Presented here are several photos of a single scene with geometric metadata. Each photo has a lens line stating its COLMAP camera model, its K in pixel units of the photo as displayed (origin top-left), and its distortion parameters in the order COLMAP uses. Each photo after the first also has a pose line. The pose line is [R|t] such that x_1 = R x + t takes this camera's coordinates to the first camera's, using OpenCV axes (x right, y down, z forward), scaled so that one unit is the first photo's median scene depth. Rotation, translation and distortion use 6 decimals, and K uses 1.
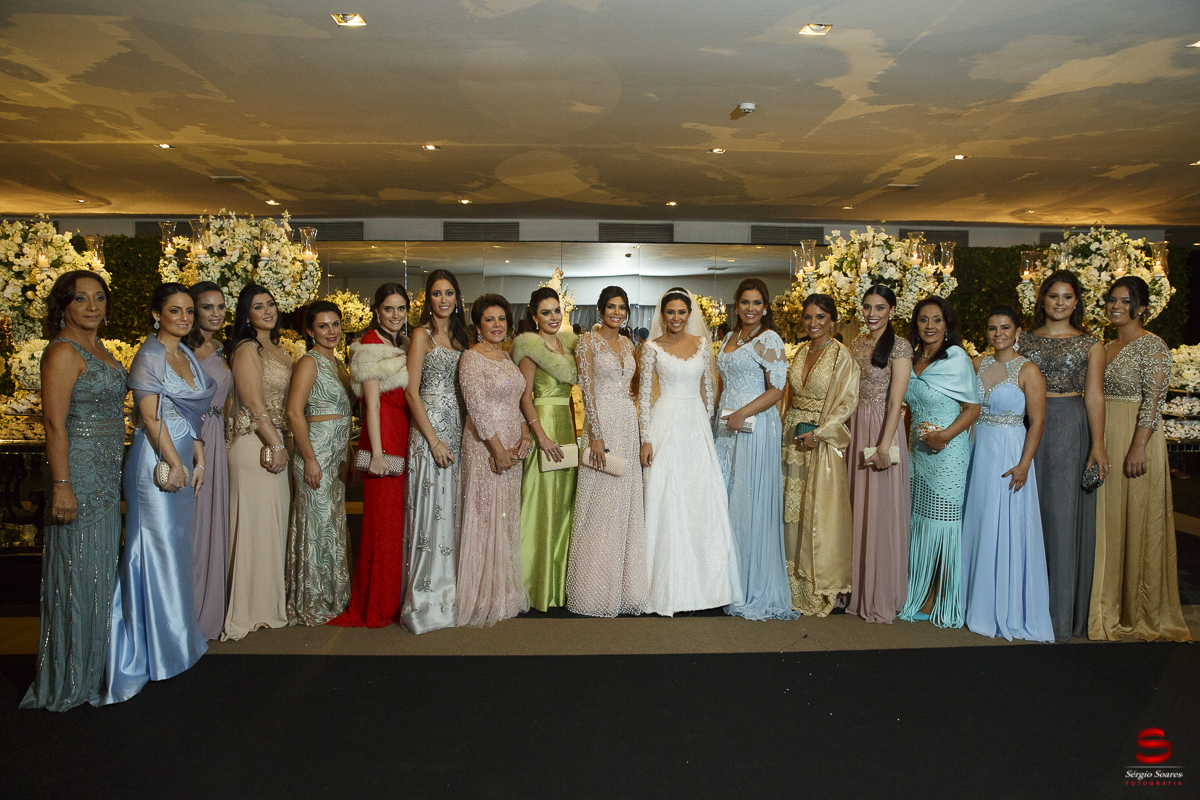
lens RADIAL K [[814.2, 0, 600.0], [0, 814.2, 400.0], [0, 0, 1]] dist [-0.087548, 0.001486]
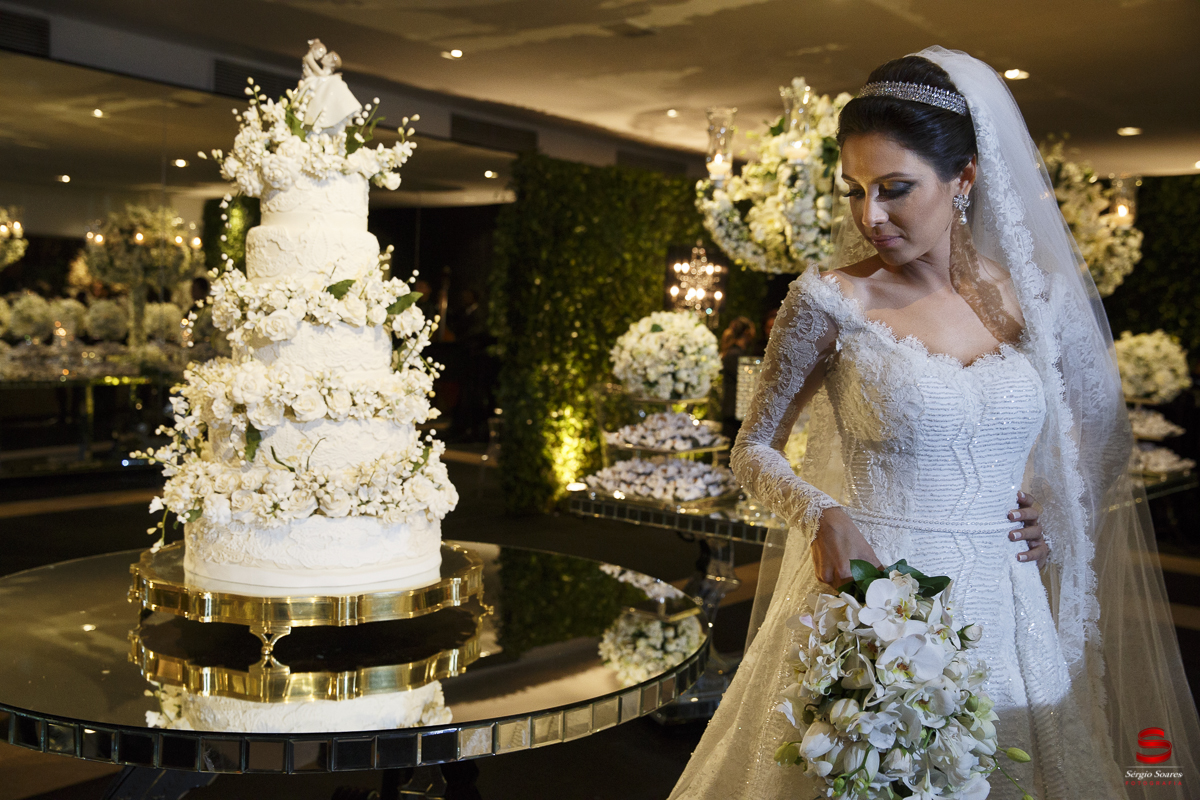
lens RADIAL K [[1168.2, 0, 600.0], [0, 1168.2, 400.0], [0, 0, 1]] dist [-0.004389, 0.007994]
pose [[0.682359, -0.021730, 0.730694, -0.308749], [0.015995, 0.999763, 0.014794, -0.034095], [-0.730842, 0.001592, 0.682545, 0.640445]]
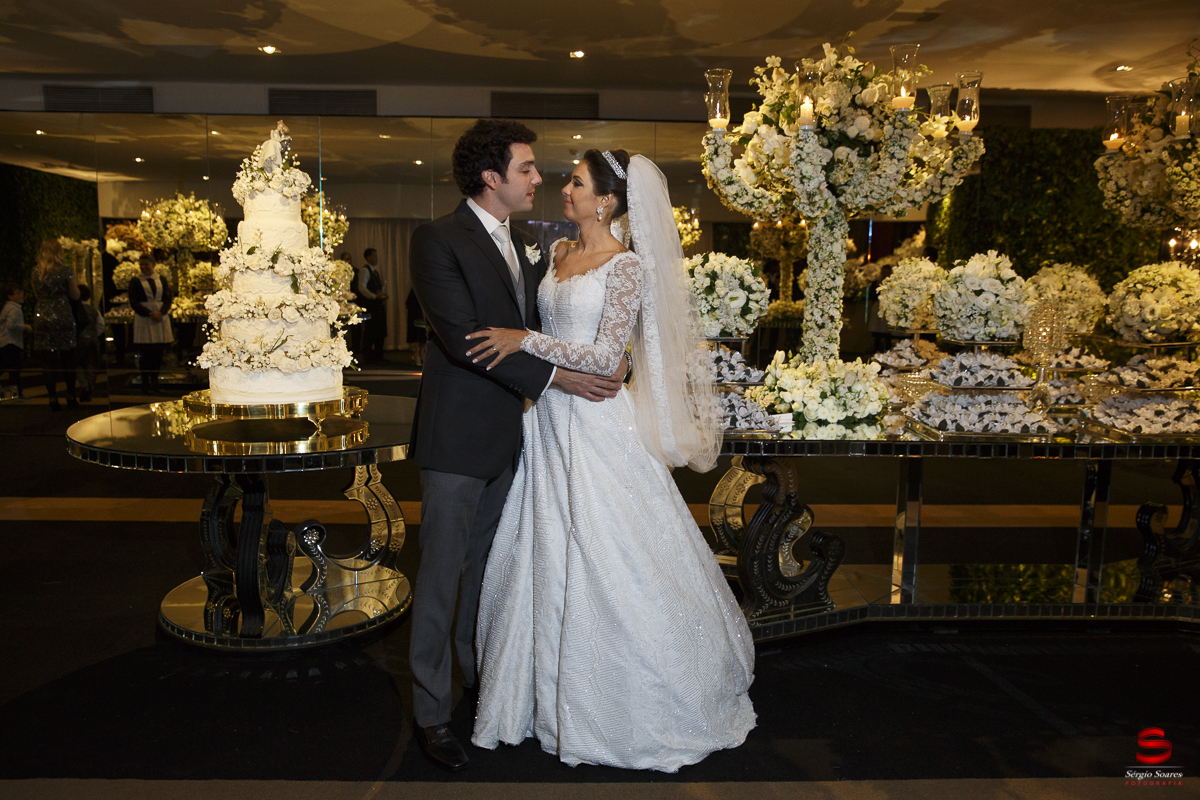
lens RADIAL K [[936.1, 0, 600.0], [0, 936.1, 400.0], [0, 0, 1]] dist [-0.059330, 0.011498]
pose [[0.999857, 0.012819, -0.011057, 0.188528], [-0.012111, 0.998014, 0.061811, -0.008438], [0.011828, -0.061668, 0.998027, 0.344644]]
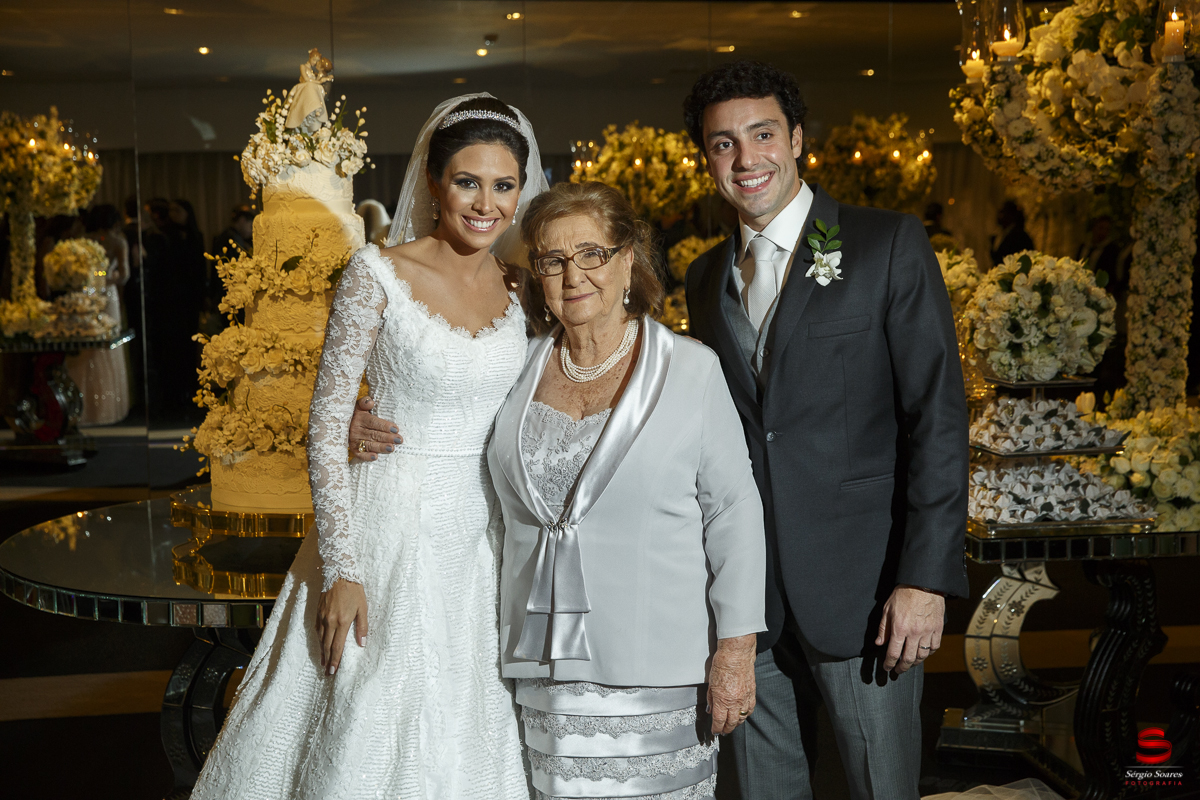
lens RADIAL K [[1692.3, 0, 600.0], [0, 1692.3, 400.0], [0, 0, 1]] dist [0.132749, -0.061956]
pose [[0.994768, -0.023077, 0.099520, -0.005614], [0.020254, 0.999366, 0.029282, -0.029423], [-0.100132, -0.027113, 0.994605, 0.246139]]
